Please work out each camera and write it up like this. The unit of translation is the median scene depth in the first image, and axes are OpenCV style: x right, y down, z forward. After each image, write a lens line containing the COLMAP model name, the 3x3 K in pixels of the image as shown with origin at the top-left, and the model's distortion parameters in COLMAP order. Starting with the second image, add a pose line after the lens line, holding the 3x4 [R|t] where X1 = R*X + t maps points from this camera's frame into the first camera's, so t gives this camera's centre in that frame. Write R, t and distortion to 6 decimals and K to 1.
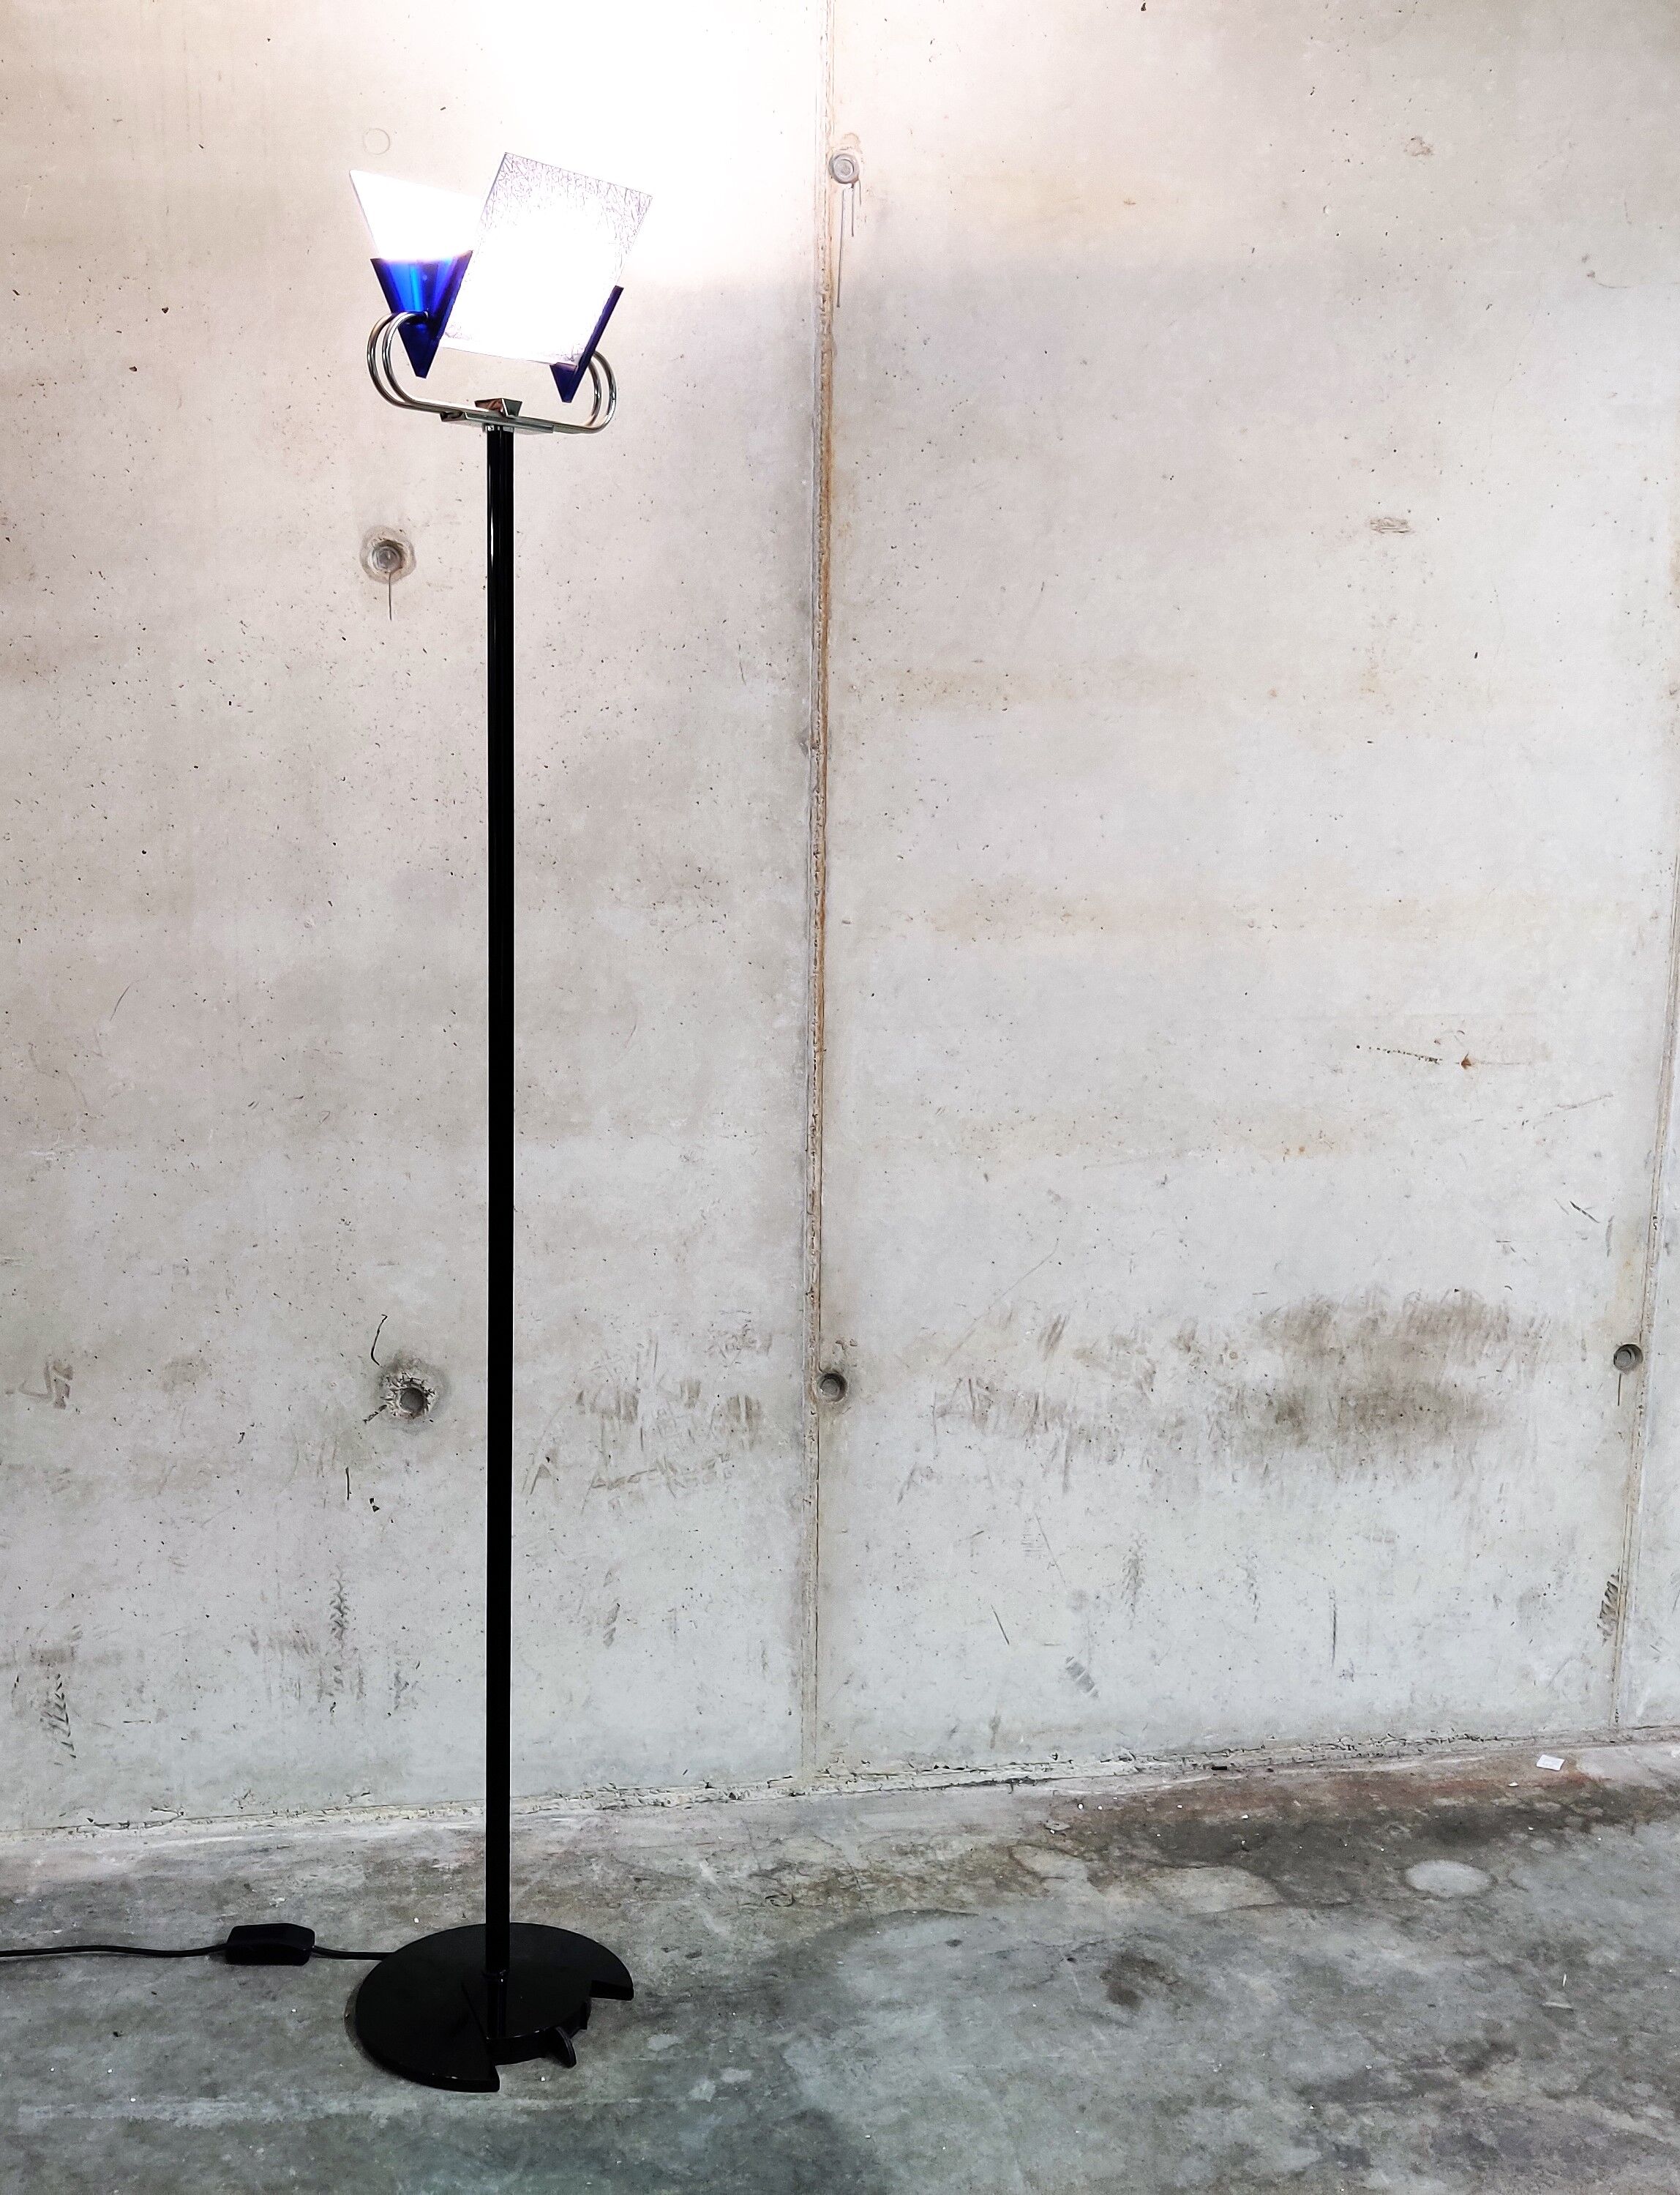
lens RADIAL K [[2233.2, 0, 747.0], [0, 2233.2, 1128.0], [0, 0, 1]] dist [0.042329, -0.125490]
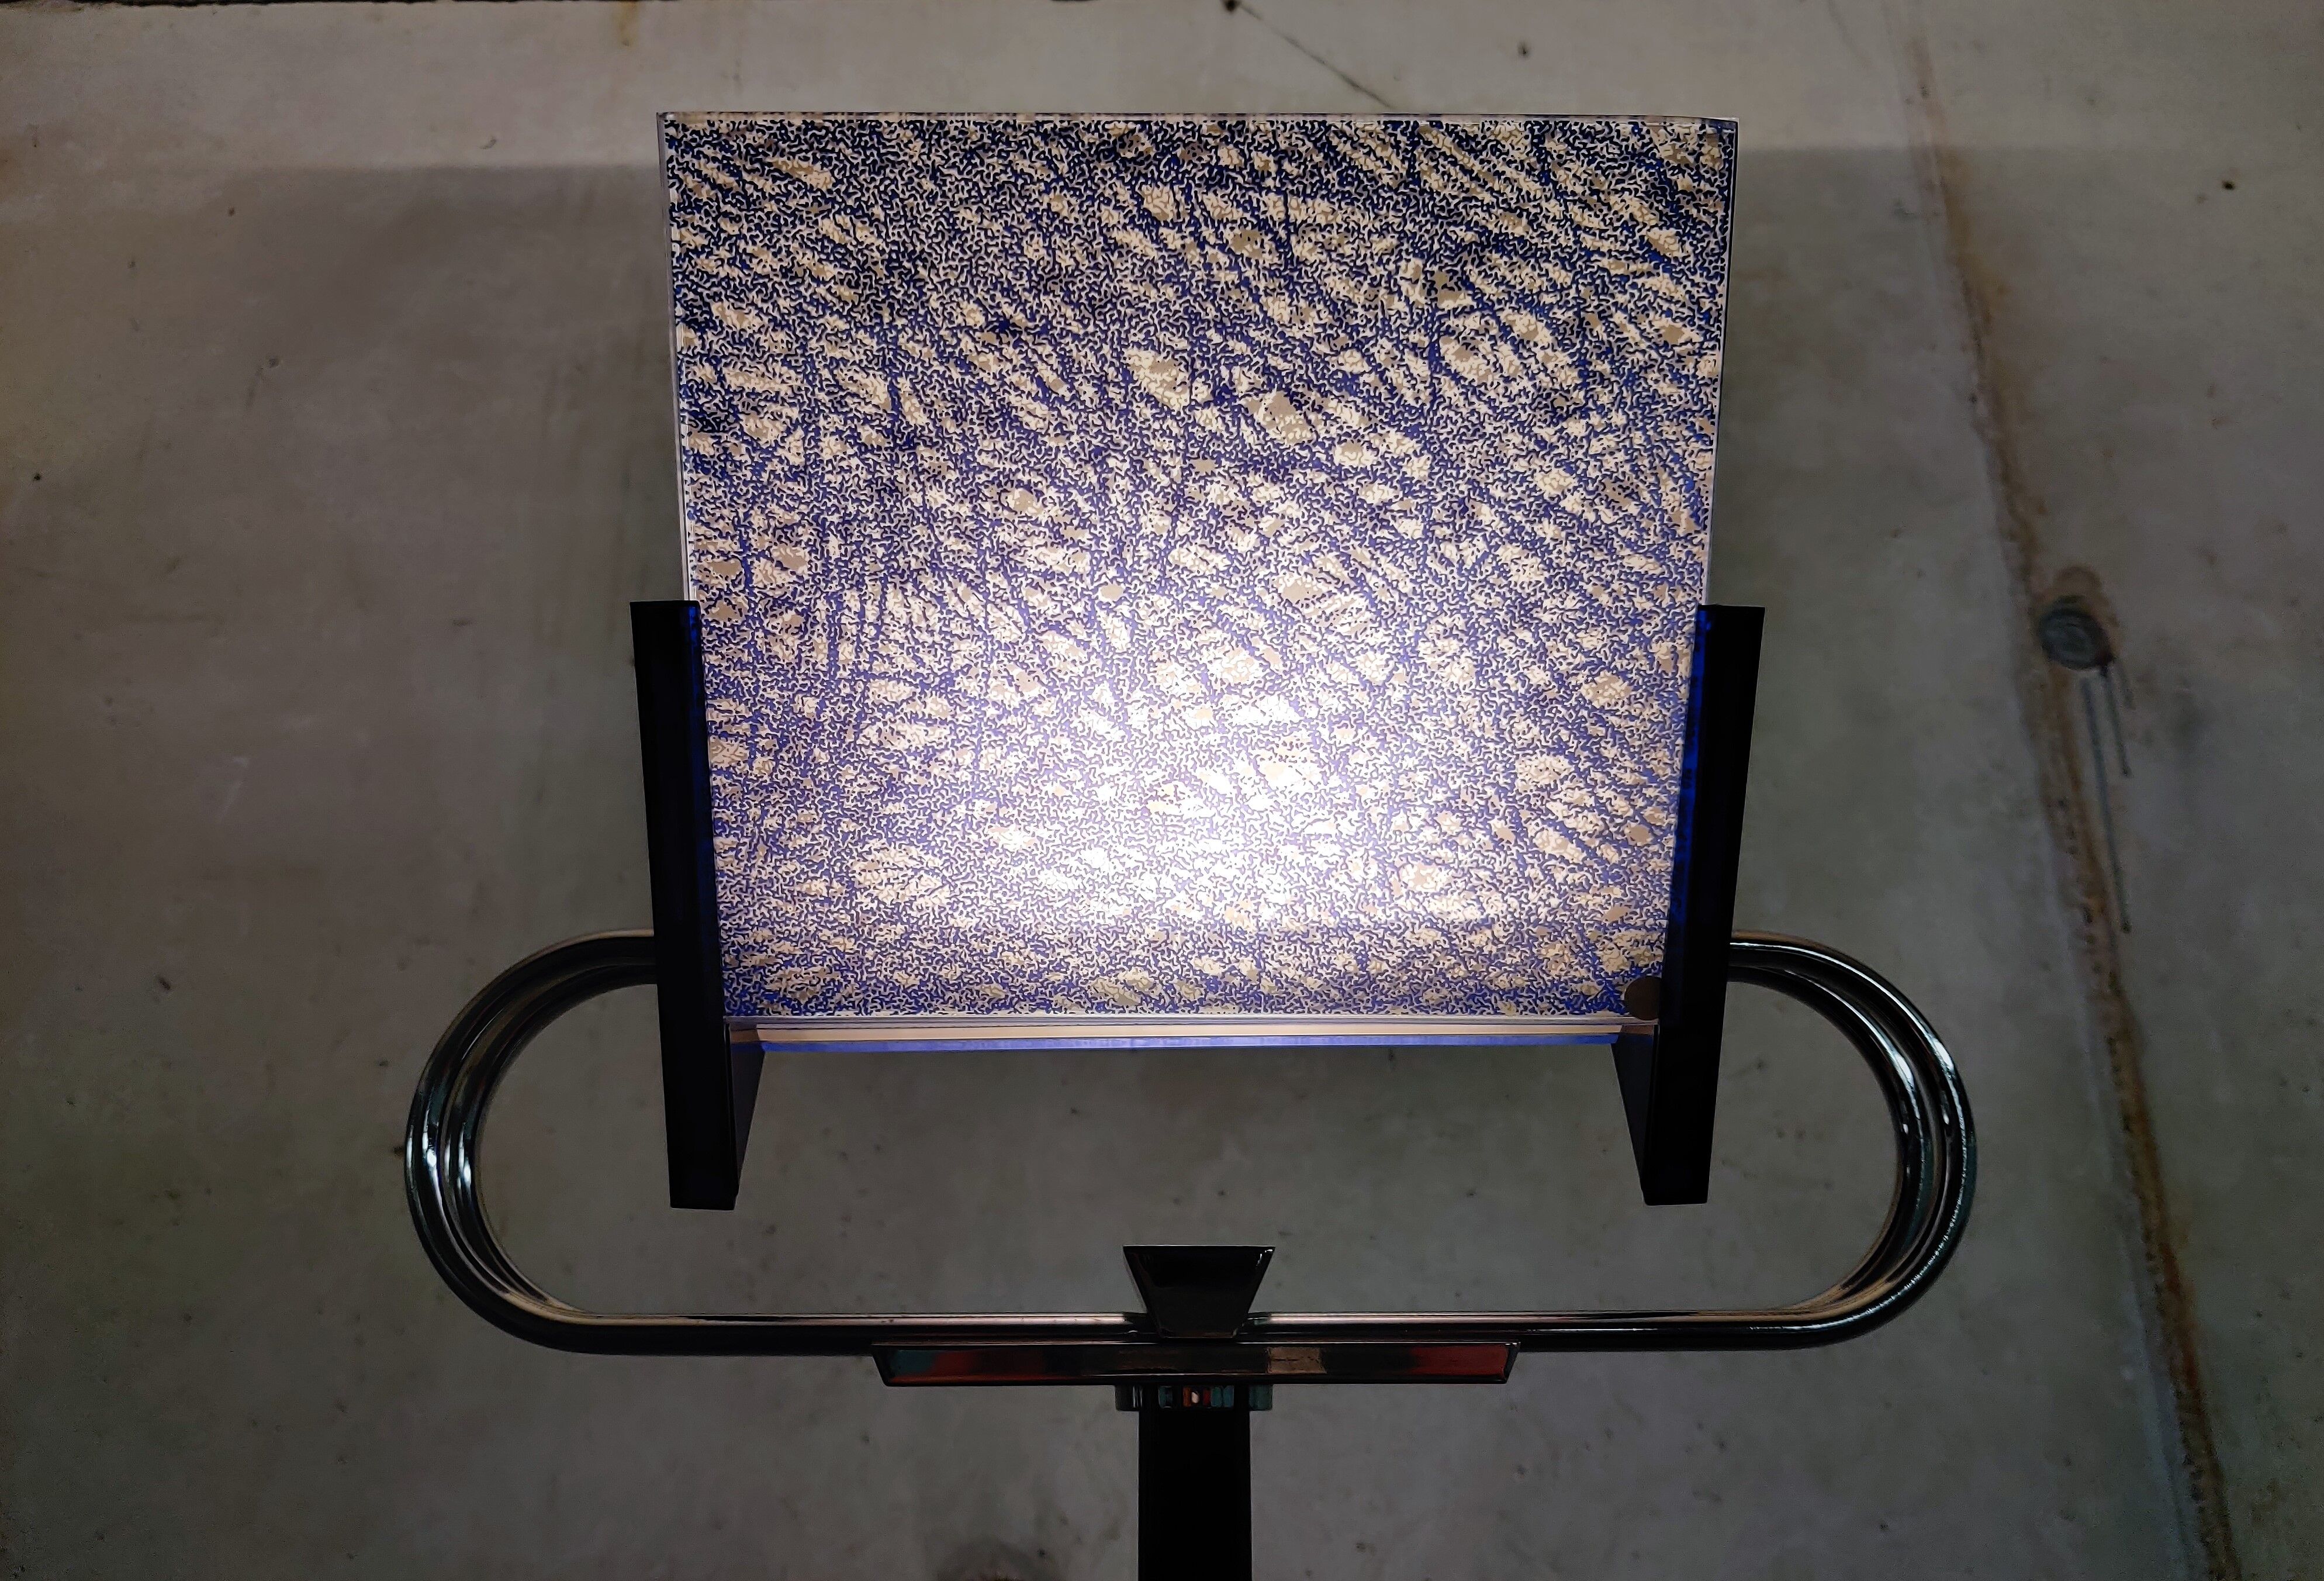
lens RADIAL K [[1865.3, 0, 1205.5], [0, 1865.3, 711.1], [0, 0, 1]] dist [-0.055102, 0.052211]
pose [[0.989273, -0.072603, -0.126762, -0.074193], [-0.006536, 0.844882, -0.534914, -0.205374], [0.145936, 0.530004, 0.835344, 0.630190]]
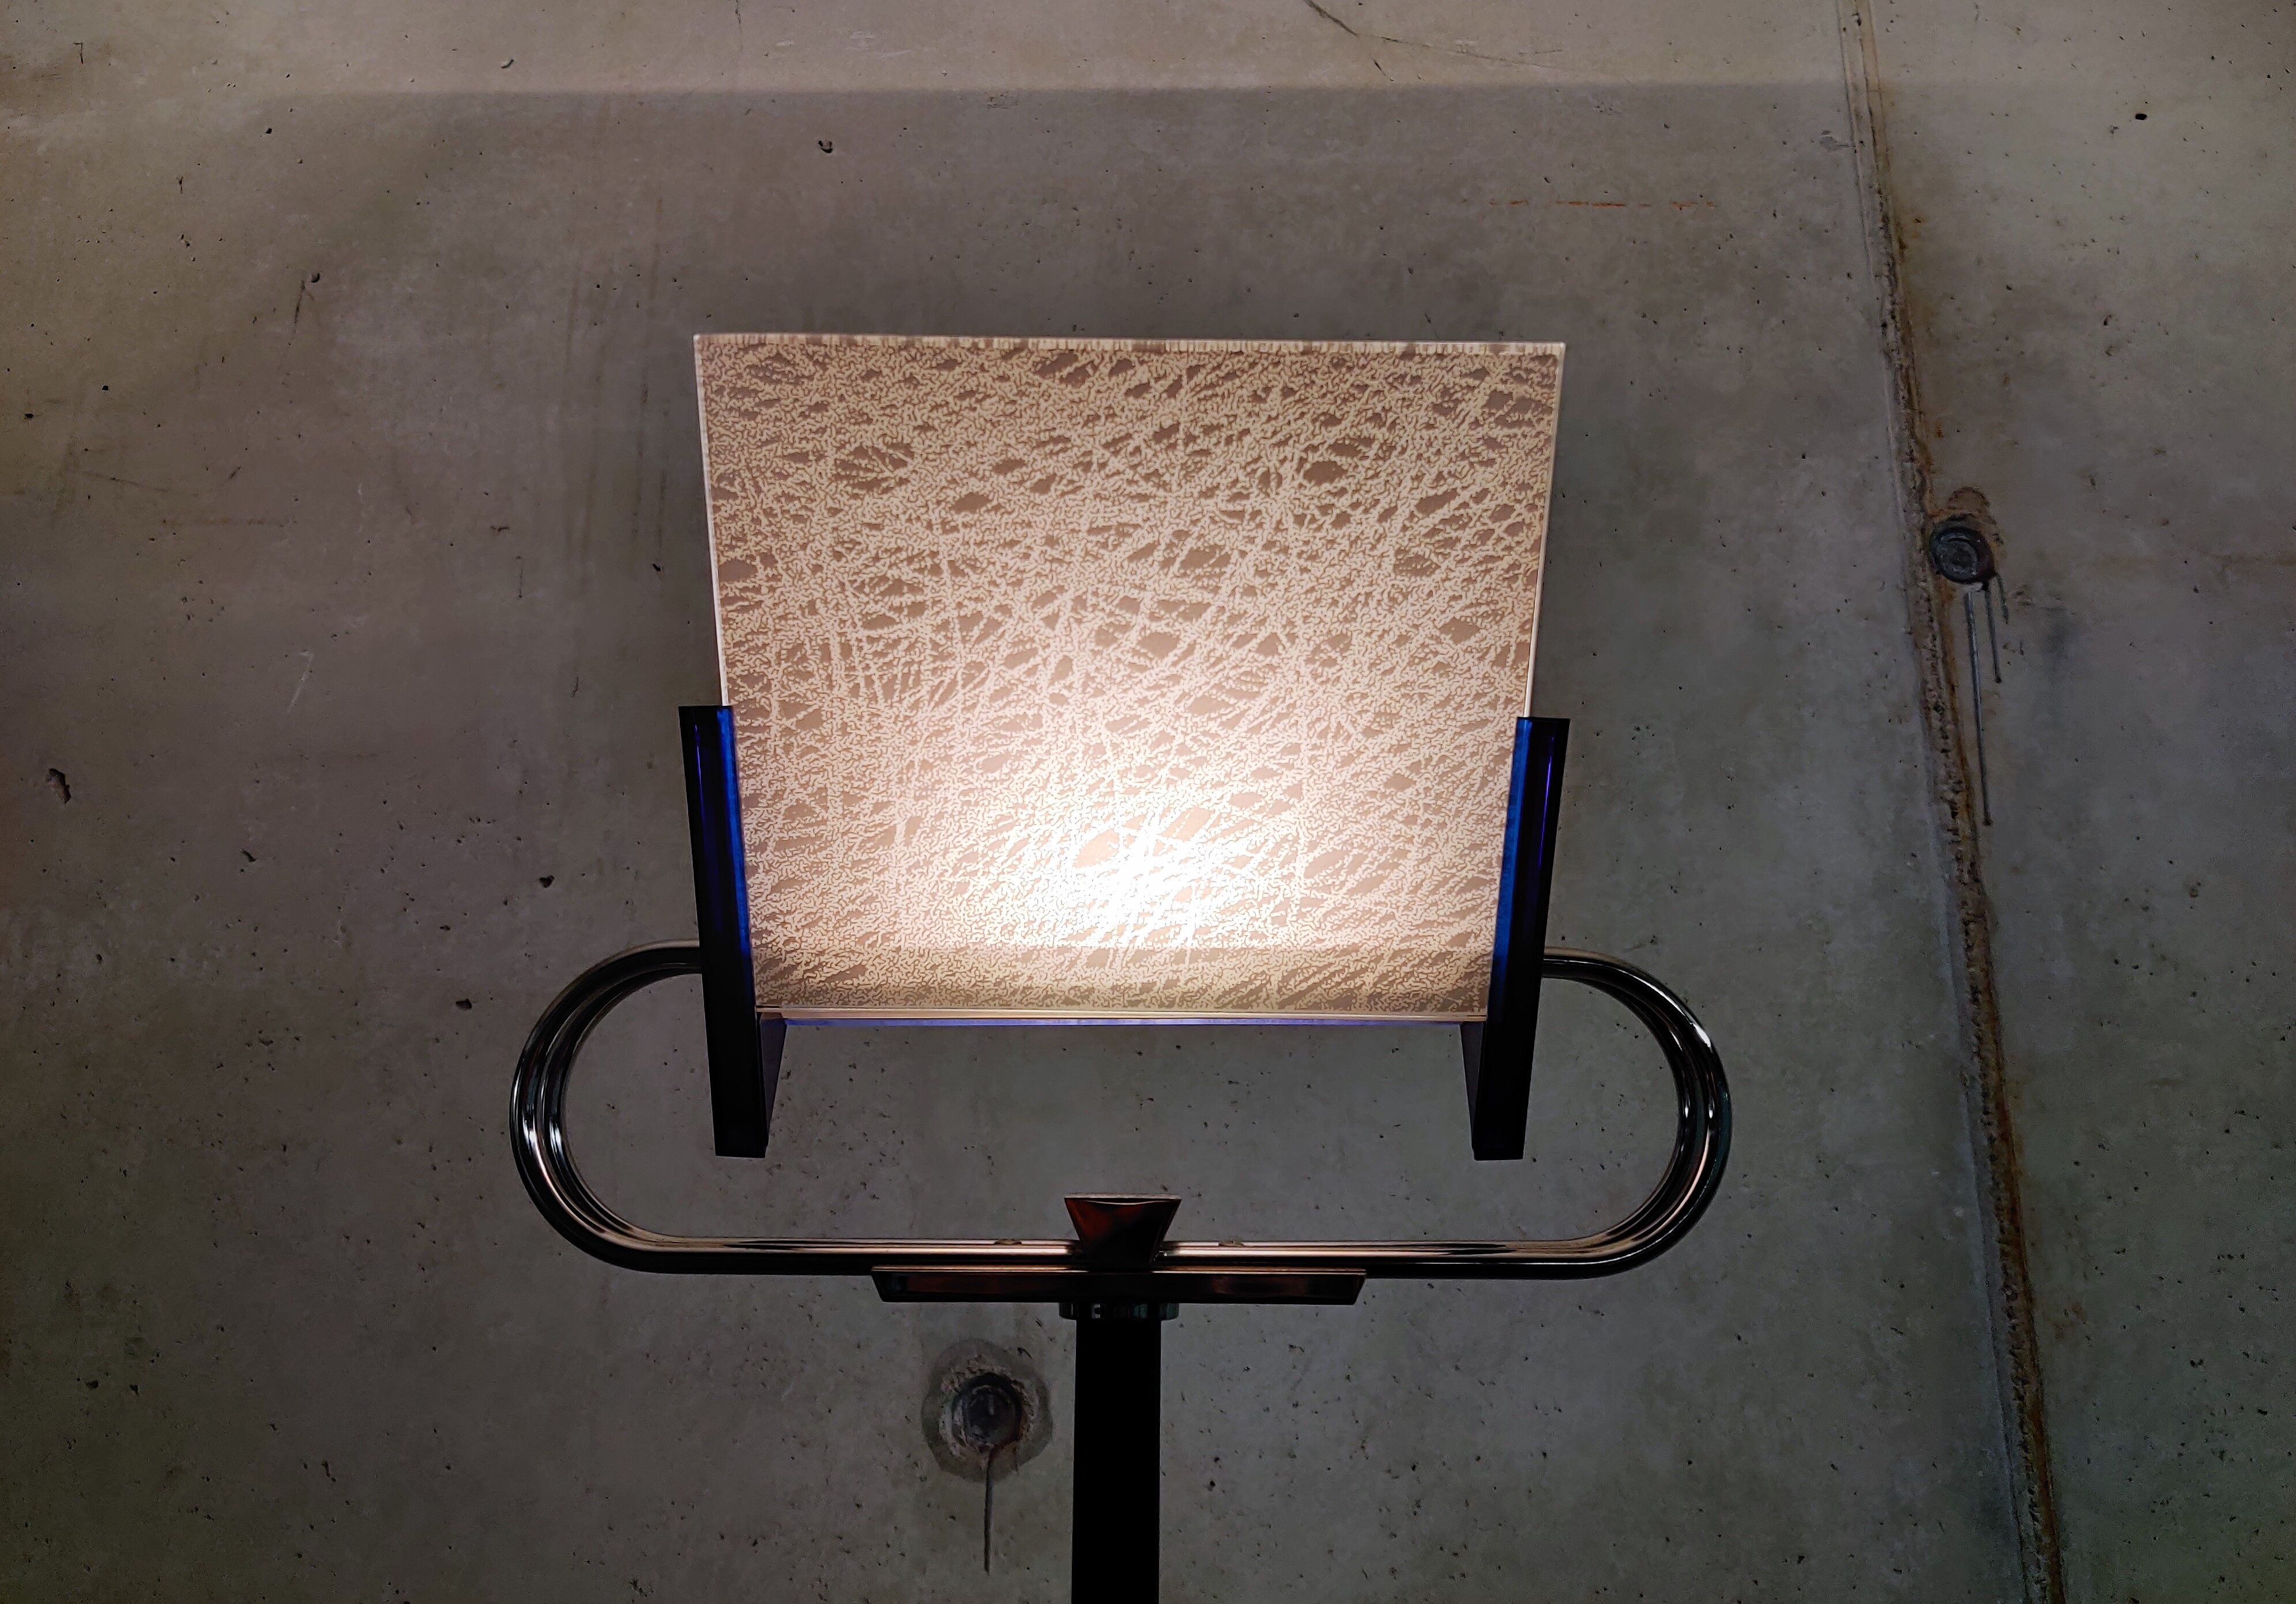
lens RADIAL K [[1829.7, 0, 1191.9], [0, 1829.7, 666.1], [0, 0, 1]] dist [-0.009573, -0.004563]
pose [[0.989032, -0.049550, -0.139143, -0.062025], [-0.017255, 0.896838, -0.442022, -0.212889], [0.146691, 0.439575, 0.886146, 0.590222]]
